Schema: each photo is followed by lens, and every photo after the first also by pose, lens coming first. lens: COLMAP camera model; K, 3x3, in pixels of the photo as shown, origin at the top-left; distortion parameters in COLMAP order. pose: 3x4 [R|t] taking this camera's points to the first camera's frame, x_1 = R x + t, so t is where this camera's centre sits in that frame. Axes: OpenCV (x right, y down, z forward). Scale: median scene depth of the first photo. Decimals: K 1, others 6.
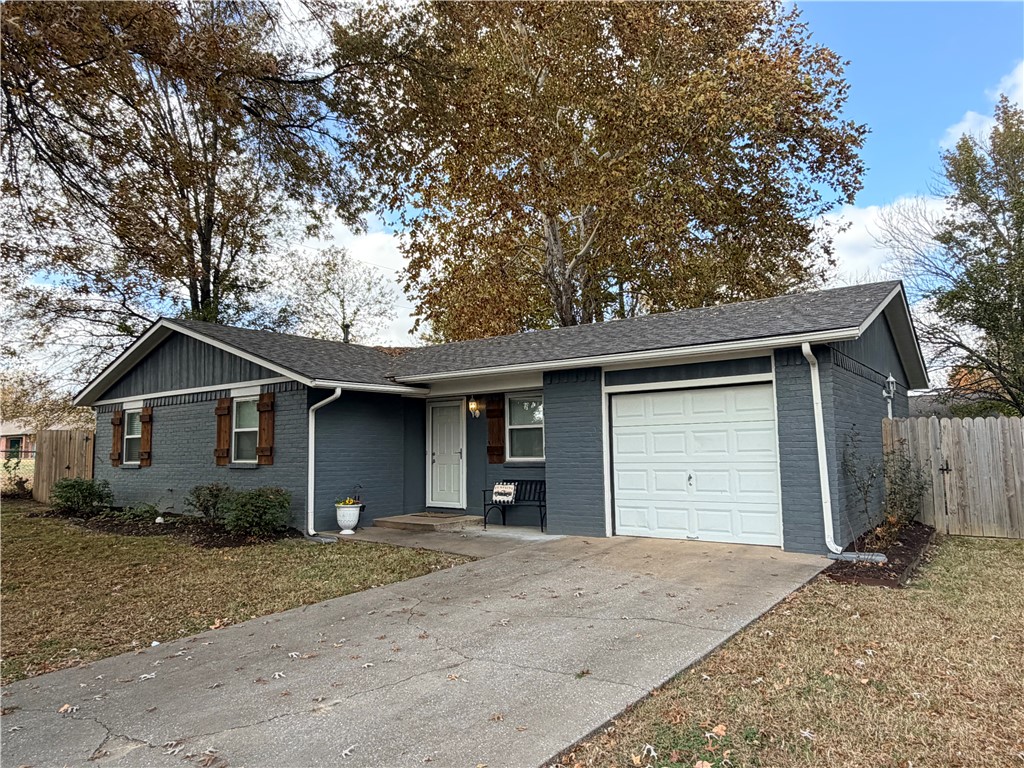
lens RADIAL K [[668.6, 0, 512.0], [0, 668.6, 384.0], [0, 0, 1]] dist [0.000407, 0.000349]
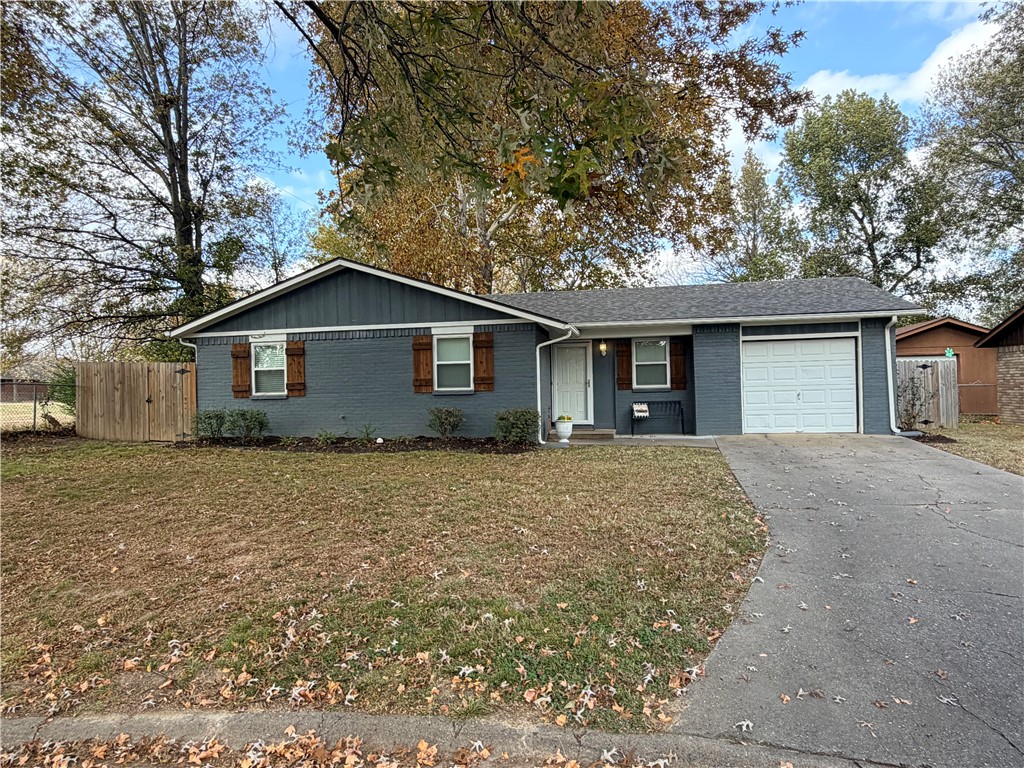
lens RADIAL K [[634.5, 0, 509.4], [0, 634.5, 381.5], [0, 0, 1]] dist [-0.001467, -0.000729]
pose [[0.900222, 0.002046, 0.435426, -0.807442], [-0.035547, 0.996996, 0.068807, 0.021649], [-0.433977, -0.077420, 0.897591, -0.054992]]
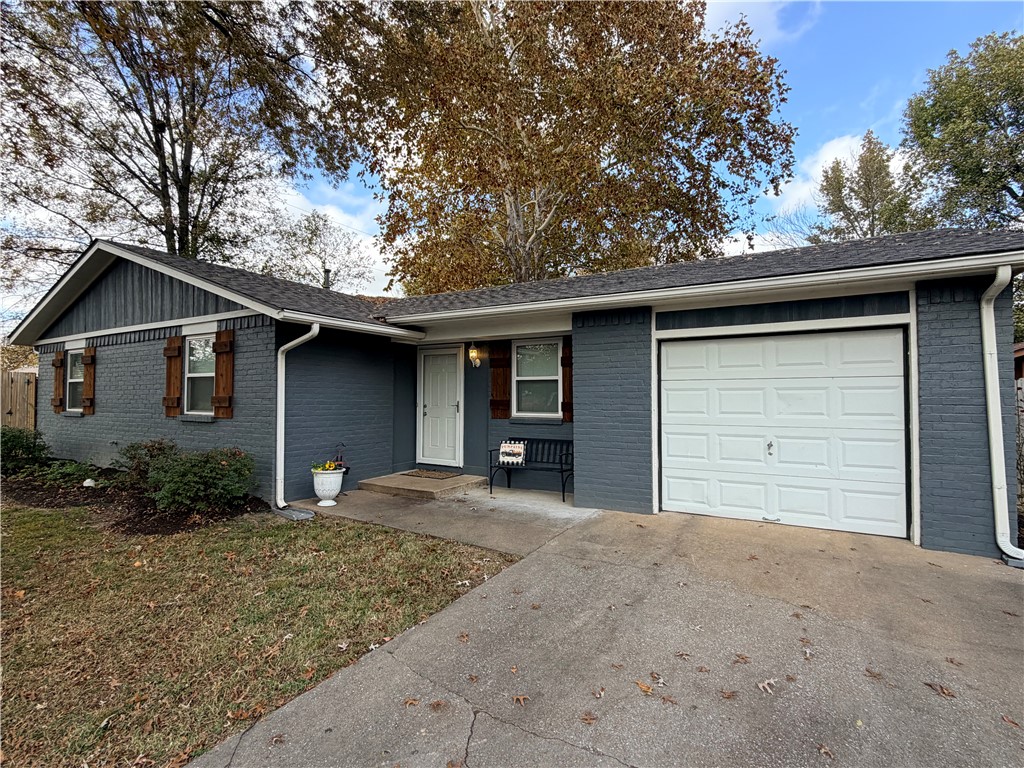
lens RADIAL K [[487.9, 0, 512.0], [0, 487.9, 384.0], [0, 0, 1]] dist [-0.001194, 0.000067]
pose [[0.992723, 0.019875, 0.118766, -0.087806], [-0.028372, 0.997123, 0.070291, 0.026626], [-0.117027, -0.073149, 0.990431, 0.360926]]
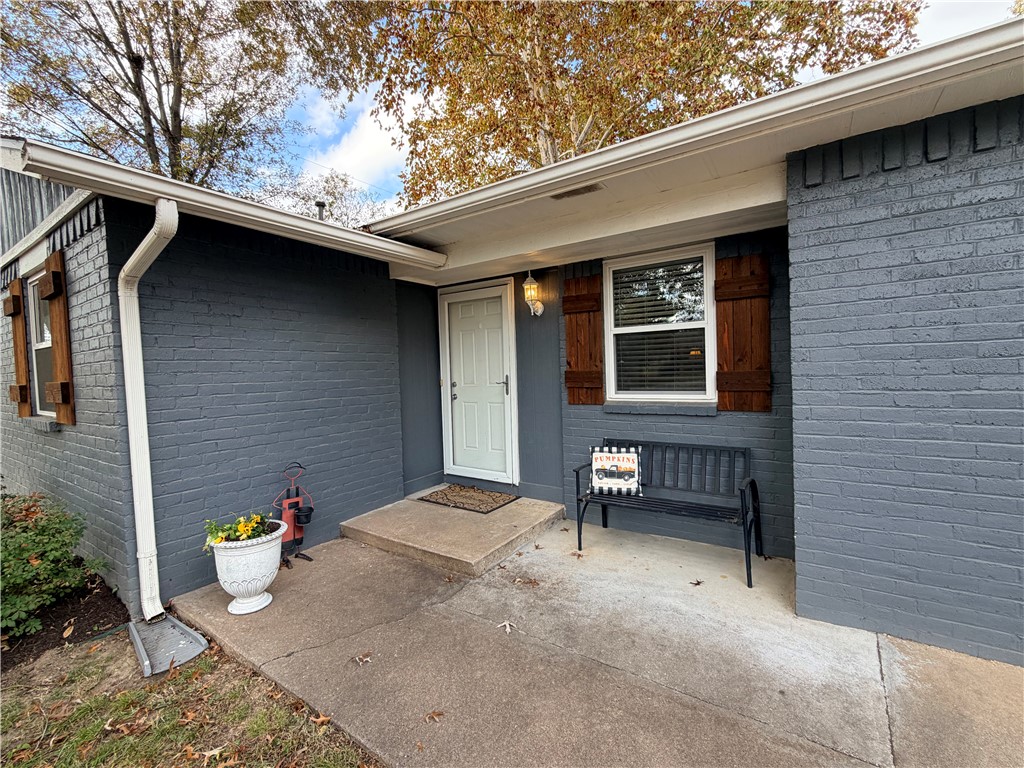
lens RADIAL K [[434.3, 0, 512.0], [0, 434.3, 384.0], [0, 0, 1]] dist [0.001903, 0.000074]
pose [[0.998408, -0.020389, 0.052593, -0.096273], [0.012961, 0.990362, 0.137898, 0.058646], [-0.054898, -0.136996, 0.989049, 0.693164]]
